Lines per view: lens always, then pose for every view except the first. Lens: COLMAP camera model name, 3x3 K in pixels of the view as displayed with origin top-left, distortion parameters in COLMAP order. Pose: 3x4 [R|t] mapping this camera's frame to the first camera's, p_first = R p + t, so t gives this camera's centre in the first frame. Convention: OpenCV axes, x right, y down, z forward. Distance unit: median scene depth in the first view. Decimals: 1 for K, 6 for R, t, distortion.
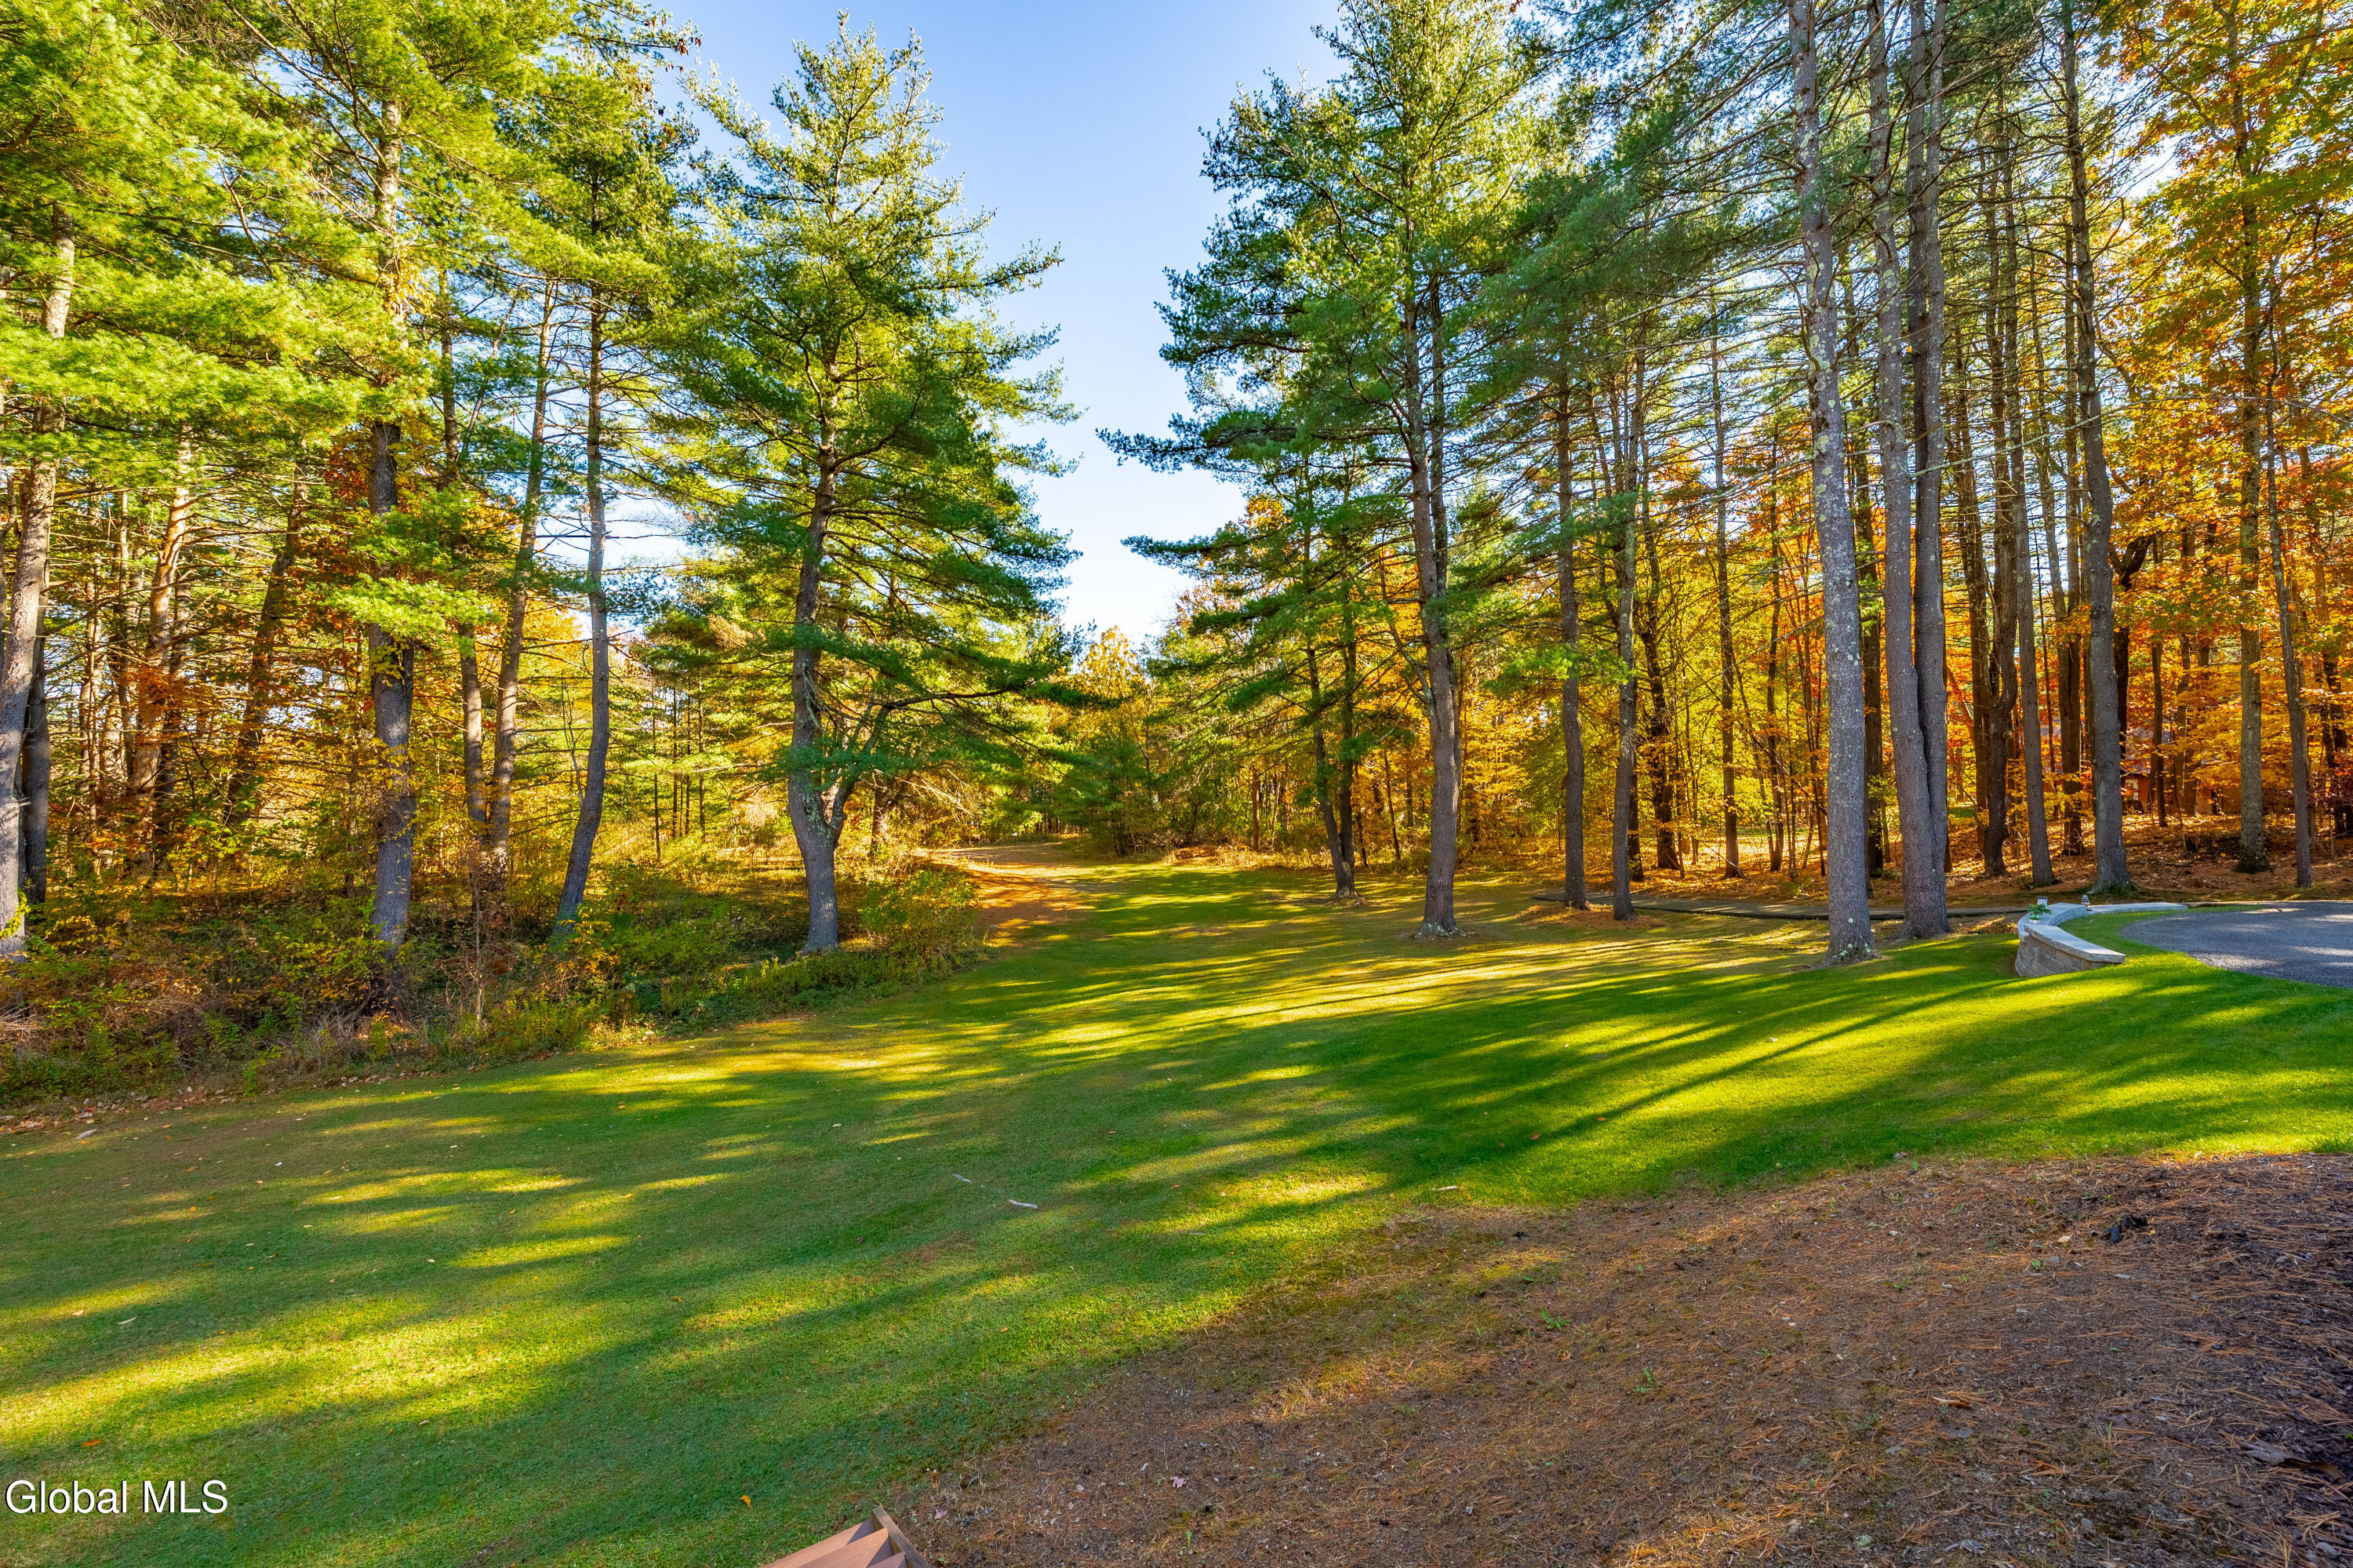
lens RADIAL K [[813.7, 0, 1188.4], [0, 813.7, 768.4], [0, 0, 1]] dist [-0.010362, 0.000554]
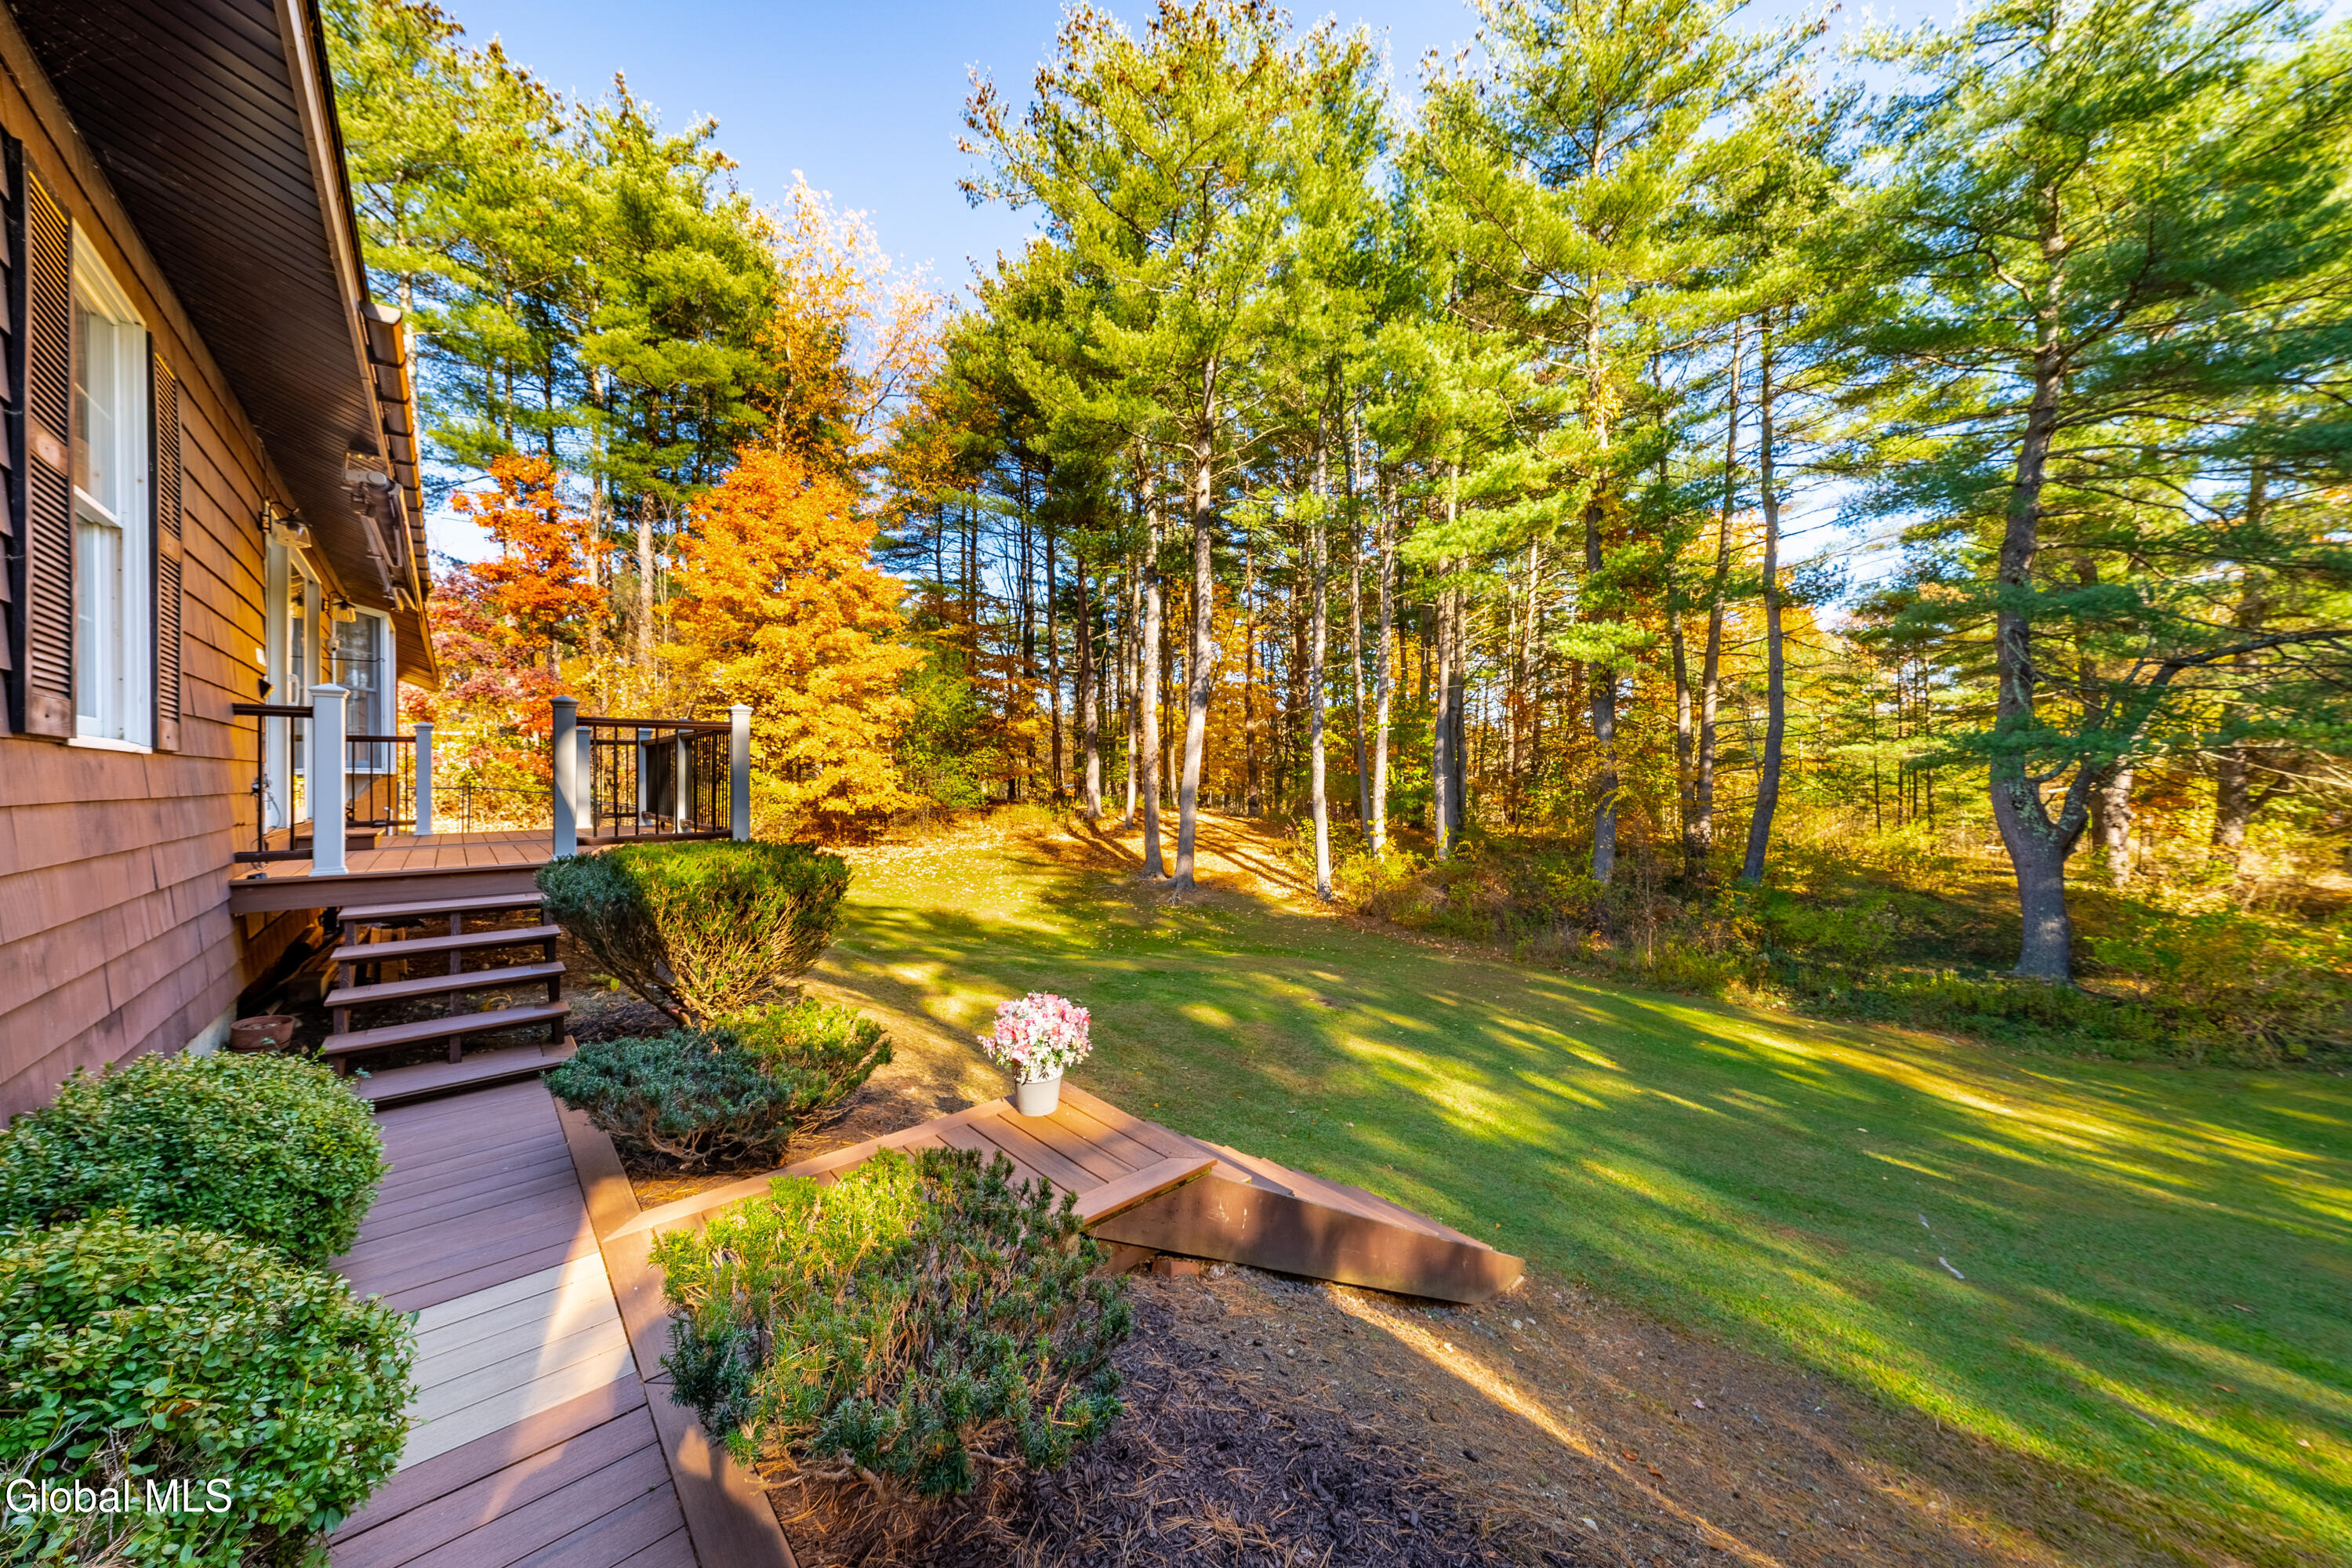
lens RADIAL K [[813.4, 0, 1187.1], [0, 813.4, 776.6], [0, 0, 1]] dist [-0.010362, 0.000554]
pose [[0.201934, 0.020395, -0.979187, 0.185954], [0.010414, 0.999682, 0.022969, -0.004144], [0.979344, -0.014836, 0.201658, 0.017600]]
